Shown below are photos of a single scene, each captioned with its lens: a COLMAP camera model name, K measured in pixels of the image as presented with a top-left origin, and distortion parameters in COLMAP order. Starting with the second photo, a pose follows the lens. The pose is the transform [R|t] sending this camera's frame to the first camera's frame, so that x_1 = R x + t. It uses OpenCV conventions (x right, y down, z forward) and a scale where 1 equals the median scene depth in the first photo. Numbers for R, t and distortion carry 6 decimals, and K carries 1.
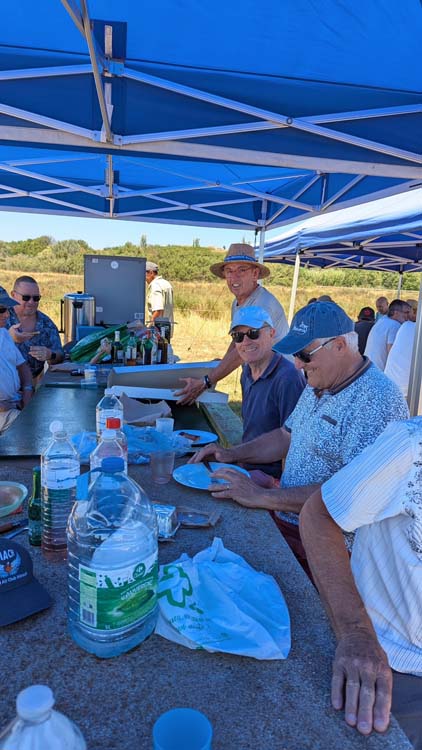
lens RADIAL K [[531.7, 0, 211.0], [0, 531.7, 375.0], [0, 0, 1]] dist [0.054971, -0.000154]
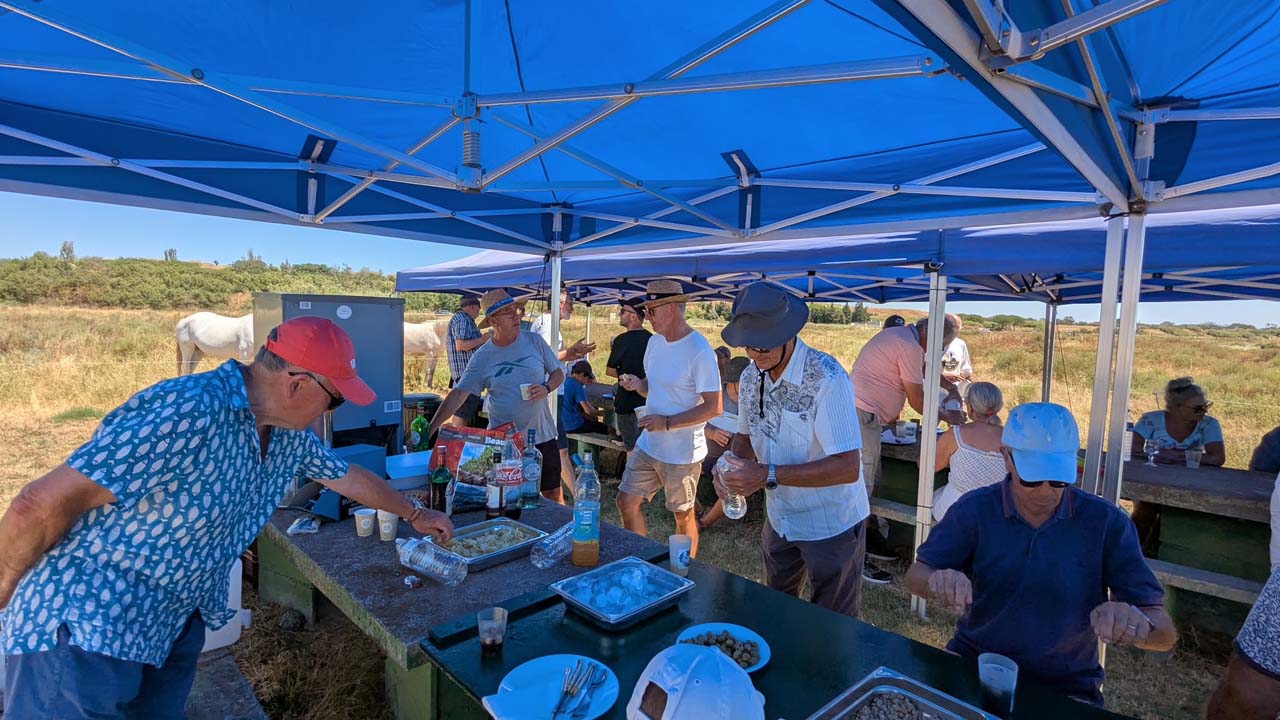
lens RADIAL K [[587.2, 0, 640.0], [0, 587.2, 360.0], [0, 0, 1]] dist [0.000843, -0.000184]
pose [[0.799811, -0.073404, 0.595747, -0.252335], [0.119739, 0.992058, -0.038520, -0.087402], [-0.588188, 0.102143, 0.802248, 0.315390]]
